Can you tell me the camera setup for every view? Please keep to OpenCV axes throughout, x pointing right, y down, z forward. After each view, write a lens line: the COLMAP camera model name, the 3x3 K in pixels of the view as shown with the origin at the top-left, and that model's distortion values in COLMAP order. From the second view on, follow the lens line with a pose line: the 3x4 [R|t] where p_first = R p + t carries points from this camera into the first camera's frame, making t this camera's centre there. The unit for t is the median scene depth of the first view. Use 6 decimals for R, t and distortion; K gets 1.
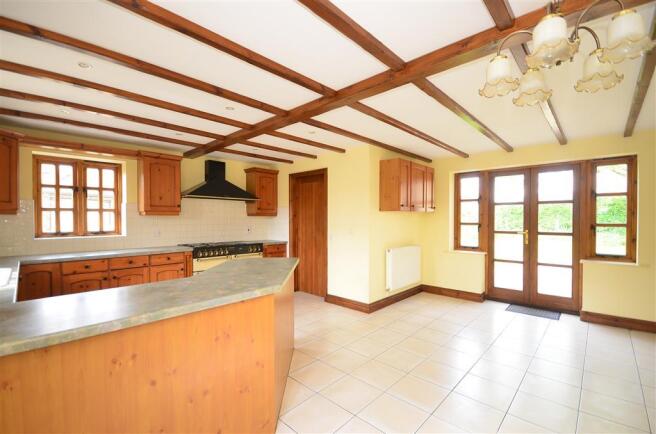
lens RADIAL K [[288.0, 0, 328.4], [0, 288.0, 220.5], [0, 0, 1]] dist [-0.000104, -0.000085]
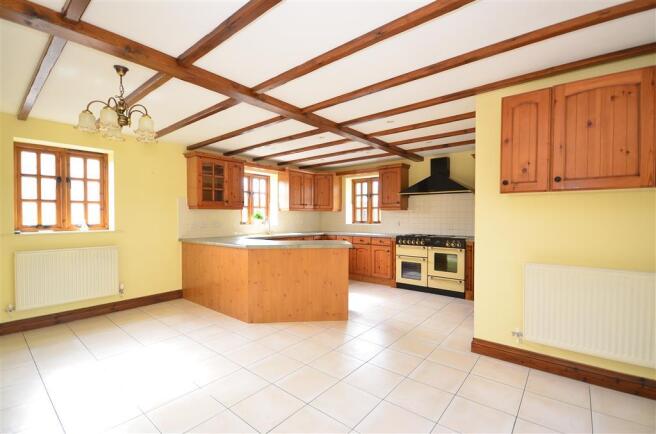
lens RADIAL K [[295.1, 0, 330.2], [0, 295.1, 219.5], [0, 0, 1]] dist [0.000021, 0.000002]
pose [[0.068519, 0.010268, -0.997597, 0.836512], [-0.005770, 0.999934, 0.009895, 0.014525], [0.997633, 0.005078, 0.068574, 0.660336]]
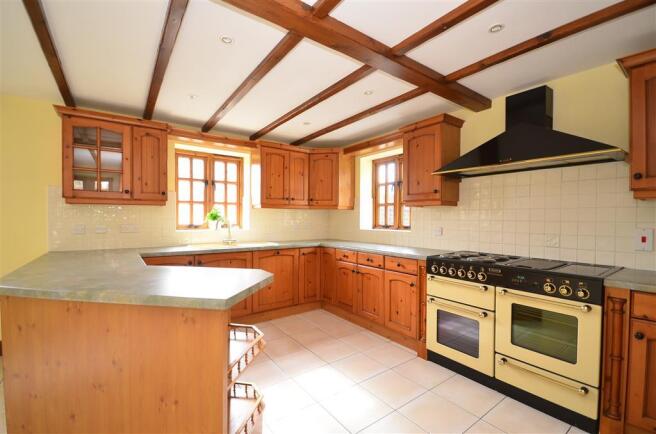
lens RADIAL K [[288.0, 0, 328.4], [0, 288.0, 220.5], [0, 0, 1]] dist [-0.000104, -0.000085]
pose [[-0.183078, 0.008751, -0.983059, 0.198017], [-0.011532, 0.999872, 0.011048, 0.013936], [0.983031, 0.013360, -0.182954, 0.952903]]
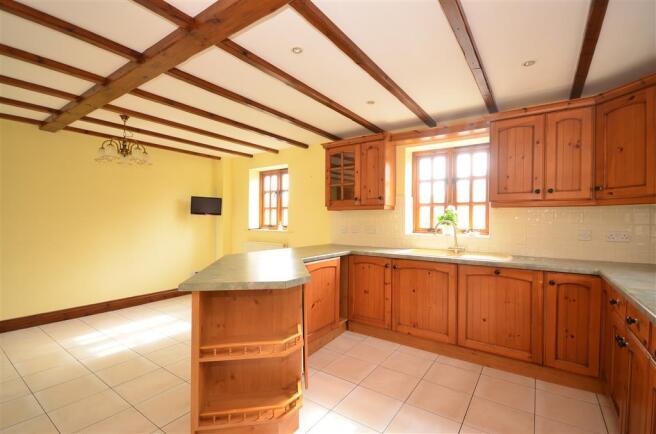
lens RADIAL K [[295.1, 0, 330.2], [0, 295.1, 219.5], [0, 0, 1]] dist [0.000021, 0.000002]
pose [[-0.989302, 0.001123, -0.145880, -0.220857], [-0.000851, 0.999909, 0.013469, 0.004871], [0.145881, 0.013449, -0.989211, 1.206920]]
